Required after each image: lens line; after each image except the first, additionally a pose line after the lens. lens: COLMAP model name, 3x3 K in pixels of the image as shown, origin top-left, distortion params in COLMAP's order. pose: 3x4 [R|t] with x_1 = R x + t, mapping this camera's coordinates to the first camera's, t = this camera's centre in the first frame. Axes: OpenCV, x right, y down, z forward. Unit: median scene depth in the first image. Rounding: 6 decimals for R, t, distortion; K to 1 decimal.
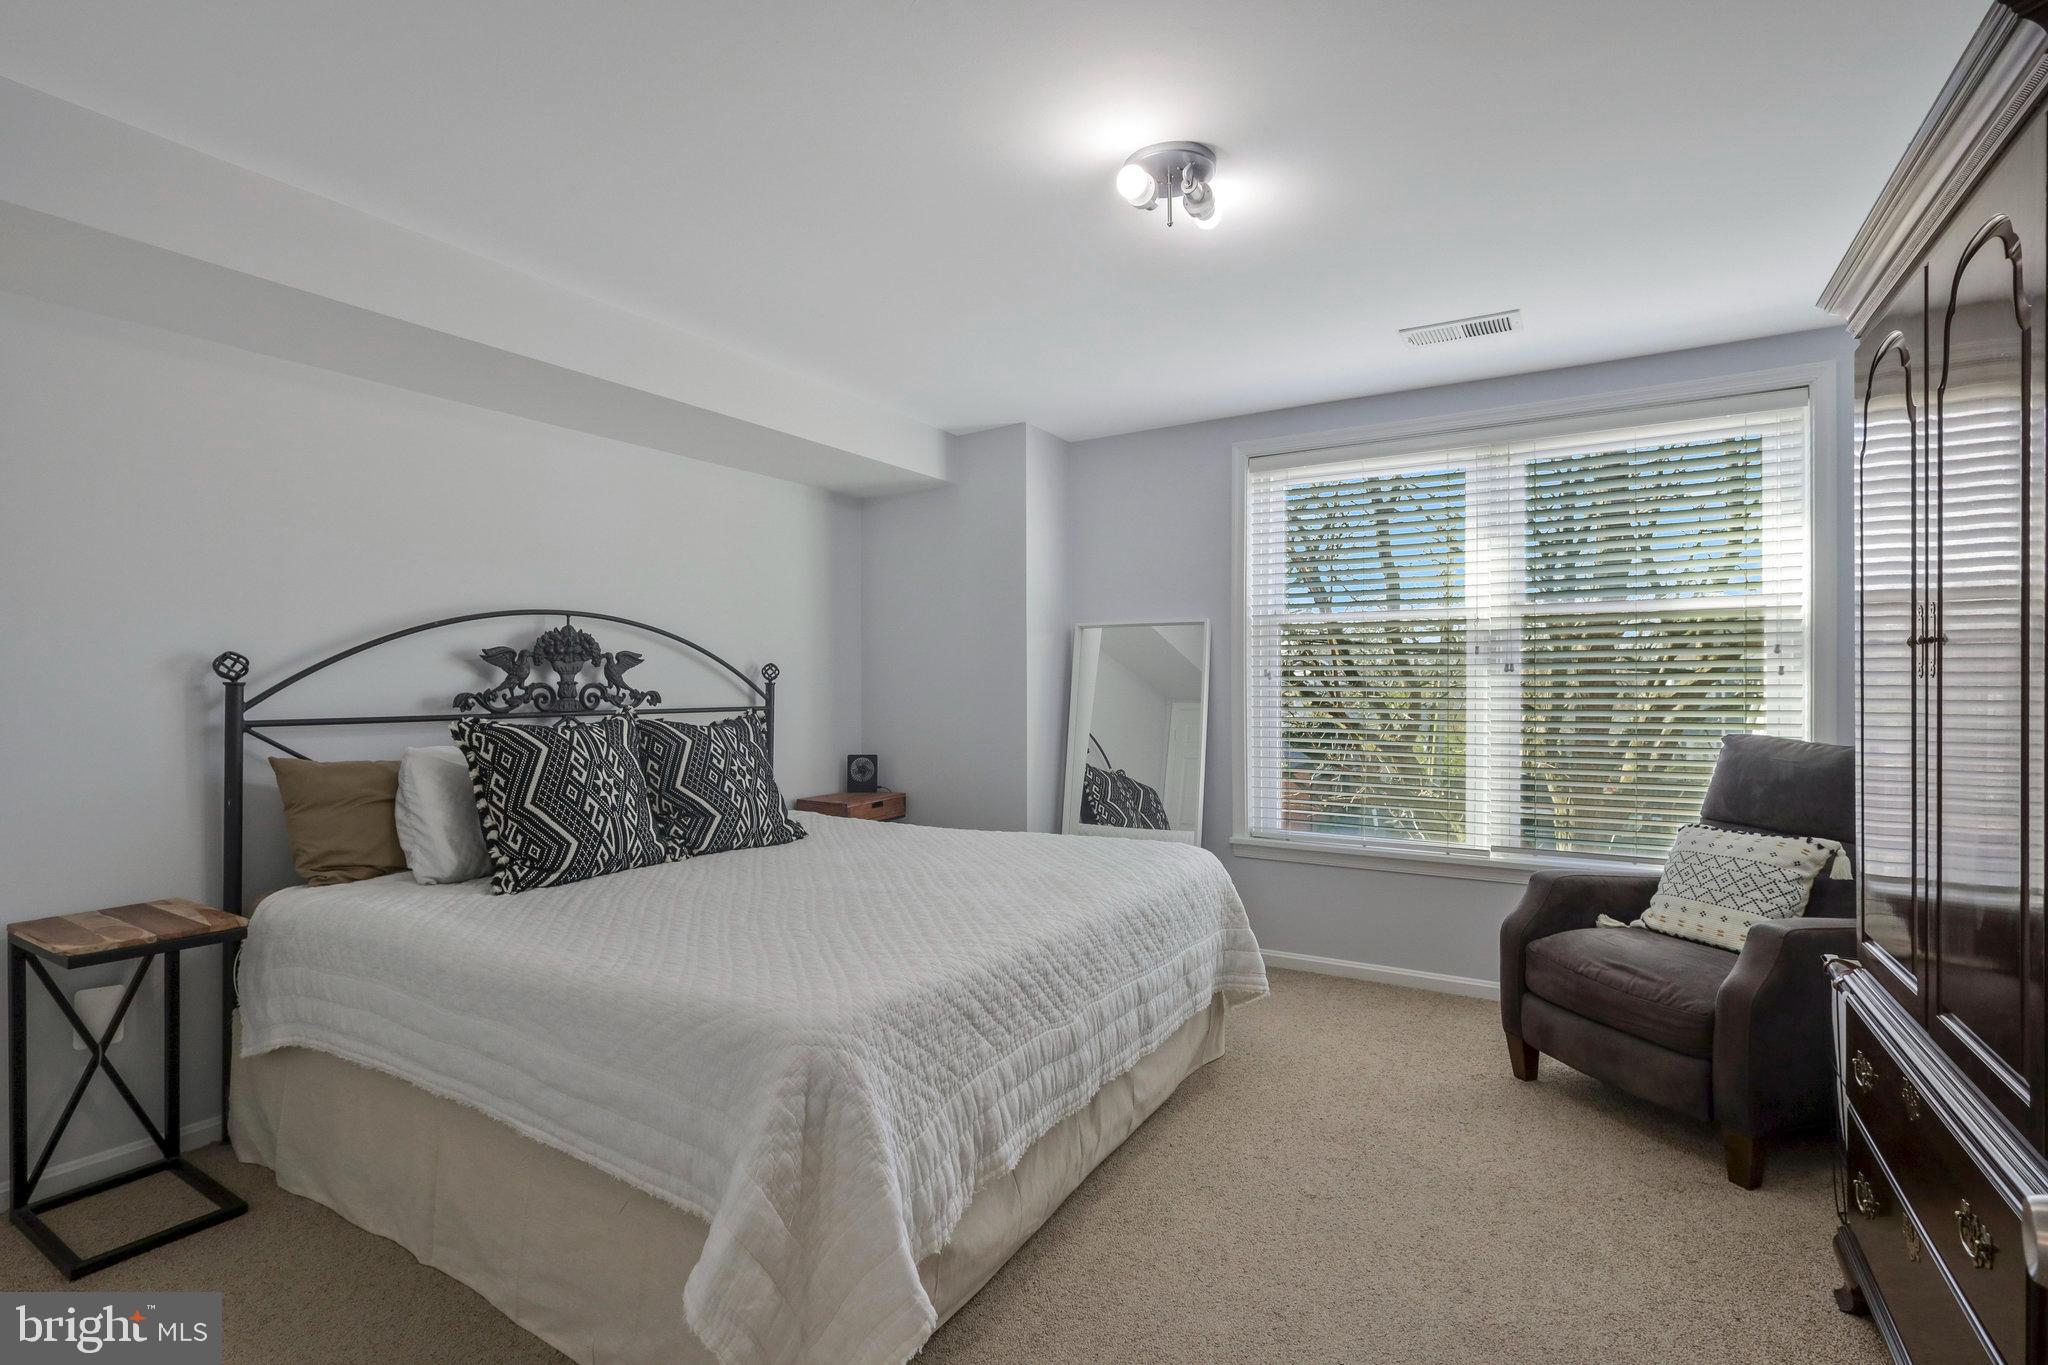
lens RADIAL K [[954.2, 0, 1034.2], [0, 954.2, 684.6], [0, 0, 1]] dist [0.000667, -0.000036]
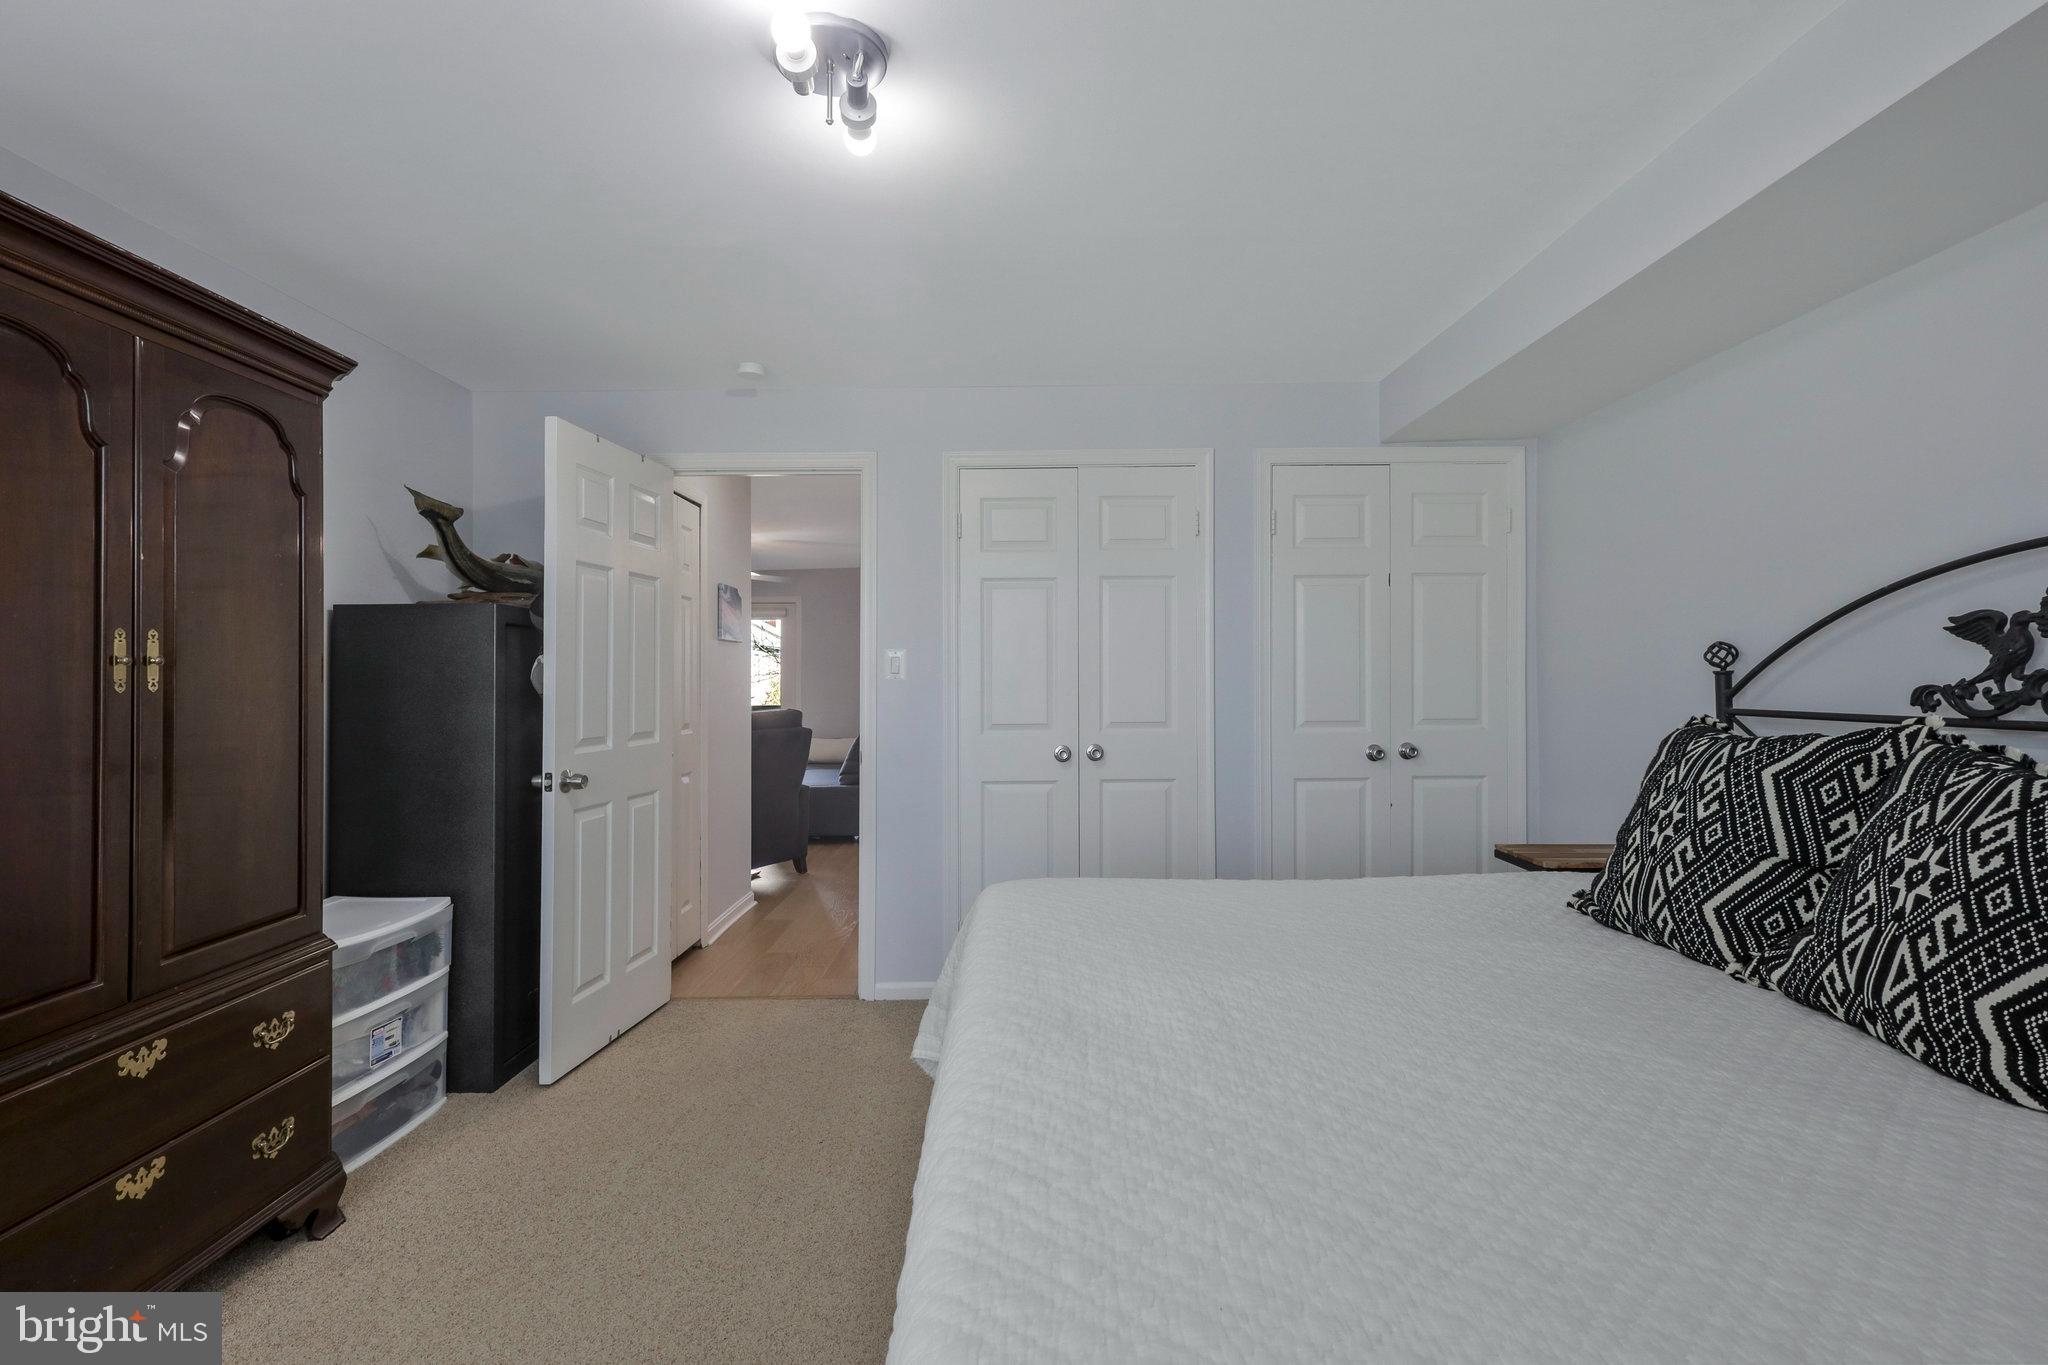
lens RADIAL K [[954.2, 0, 1024.5], [0, 954.2, 680.4], [0, 0, 1]] dist [0.000667, -0.000036]
pose [[-0.853034, 0.010241, -0.521755, 0.292398], [0.011418, 0.999934, 0.000959, -0.002368], [0.521731, -0.005139, -0.853095, 1.232399]]
